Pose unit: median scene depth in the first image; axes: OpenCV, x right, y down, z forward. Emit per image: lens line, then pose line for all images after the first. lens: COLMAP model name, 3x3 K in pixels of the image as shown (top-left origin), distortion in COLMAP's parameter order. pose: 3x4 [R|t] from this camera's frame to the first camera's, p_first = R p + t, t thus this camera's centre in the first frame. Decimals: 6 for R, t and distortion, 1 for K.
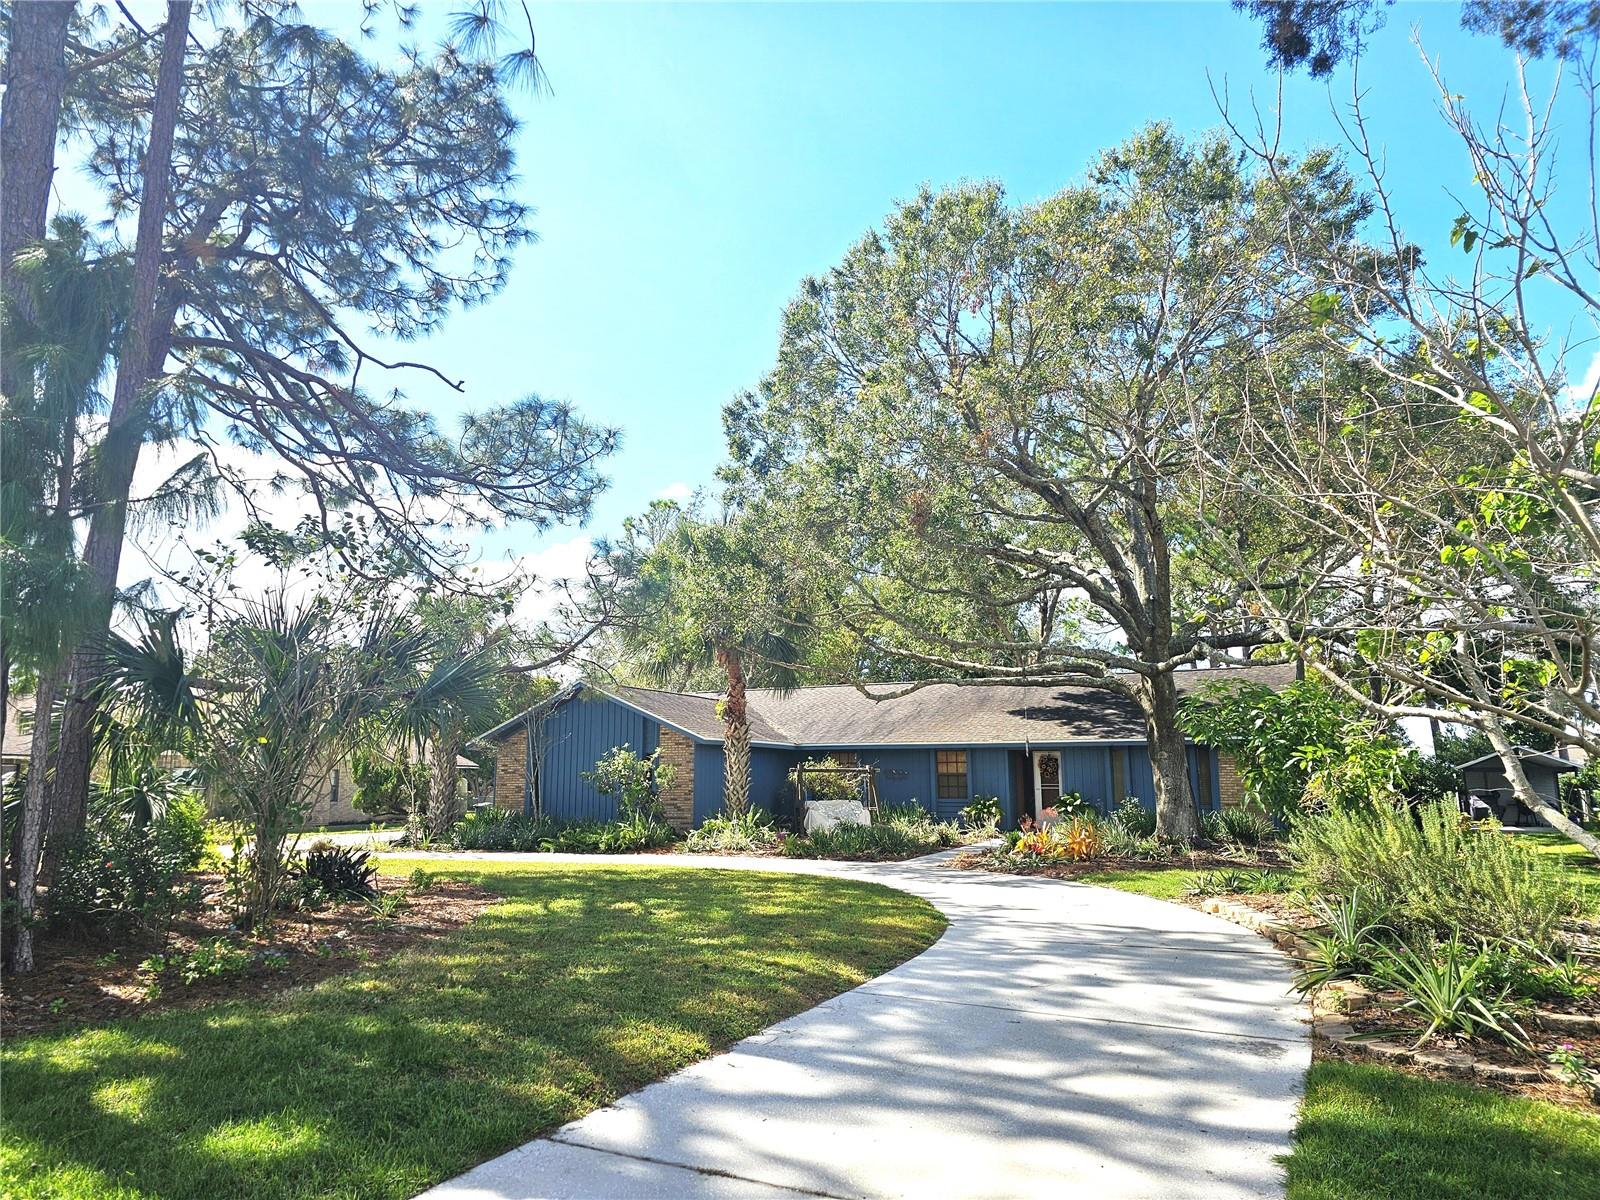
lens RADIAL K [[1086.1, 0, 802.8], [0, 1086.1, 606.3], [0, 0, 1]] dist [0.001215, -0.015358]
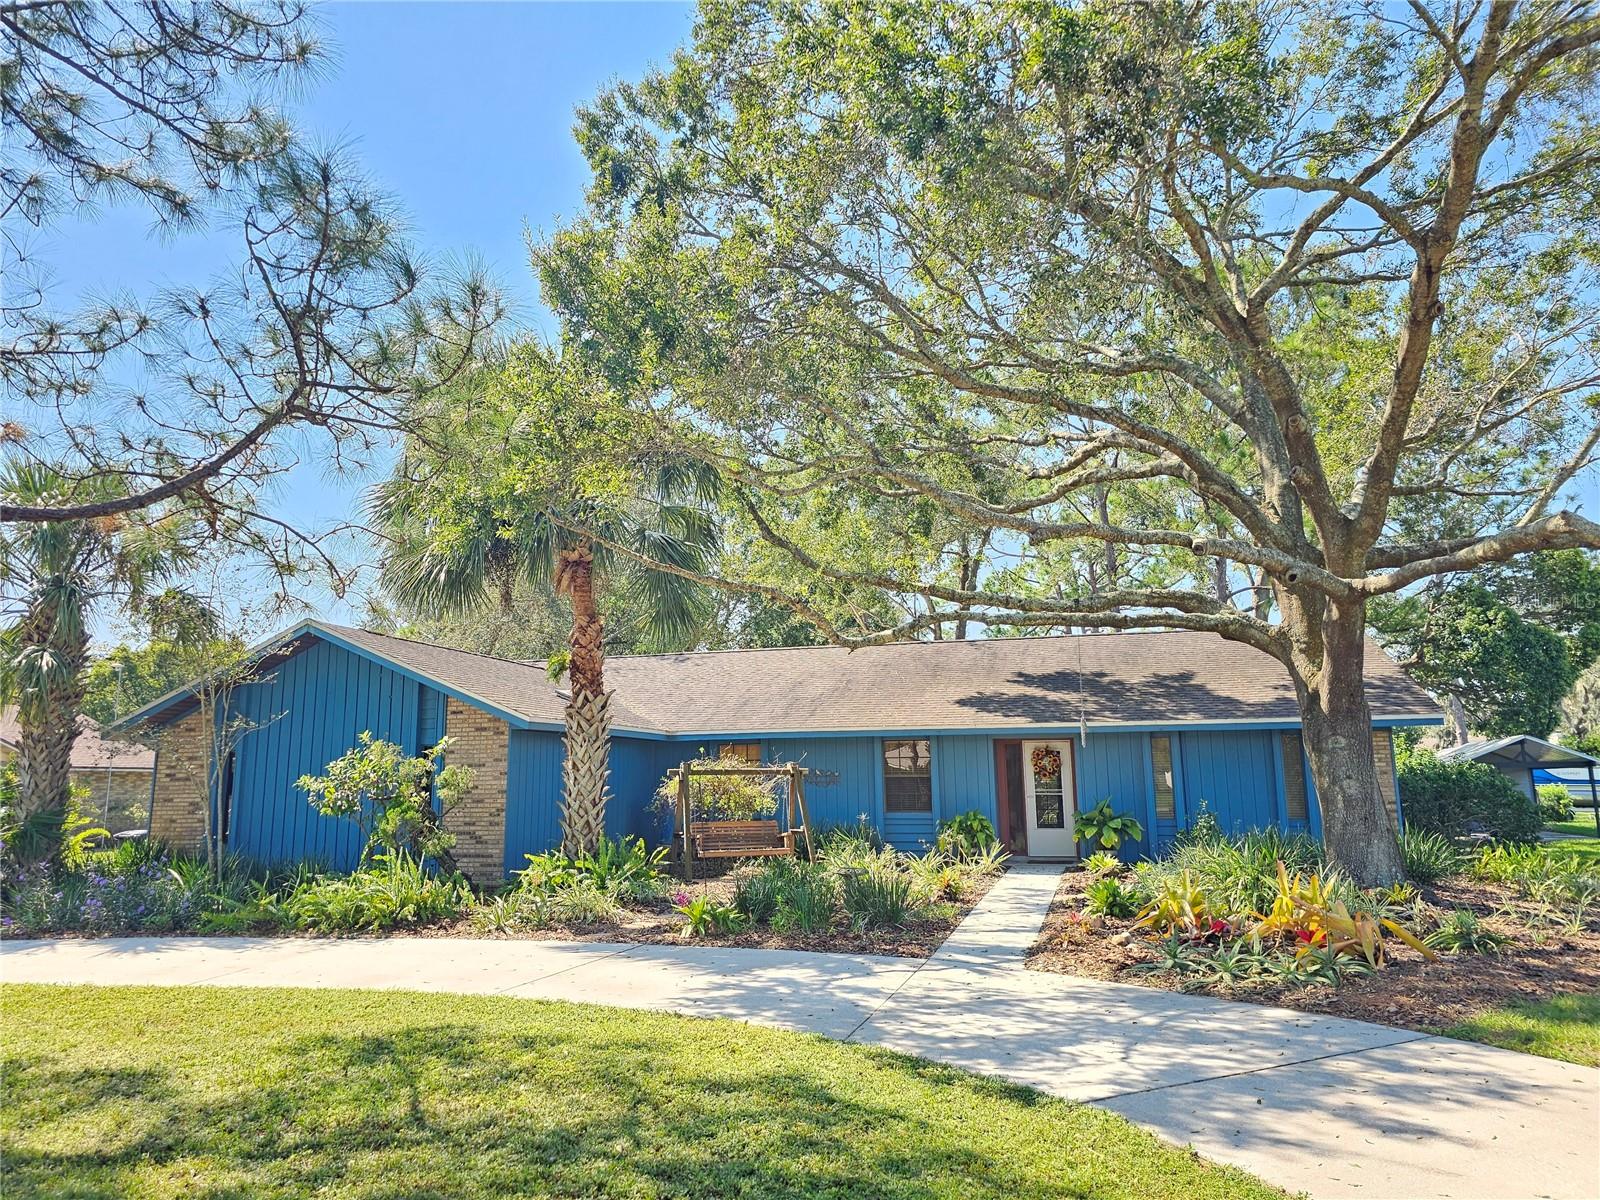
lens RADIAL K [[1086.1, 0, 793.3], [0, 1086.1, 603.7], [0, 0, 1]] dist [0.001215, -0.015358]
pose [[0.983947, 0.016179, 0.177723, -0.049970], [-0.015346, 0.999864, -0.006063, 0.055835], [-0.177797, 0.003239, 0.984062, 0.368104]]
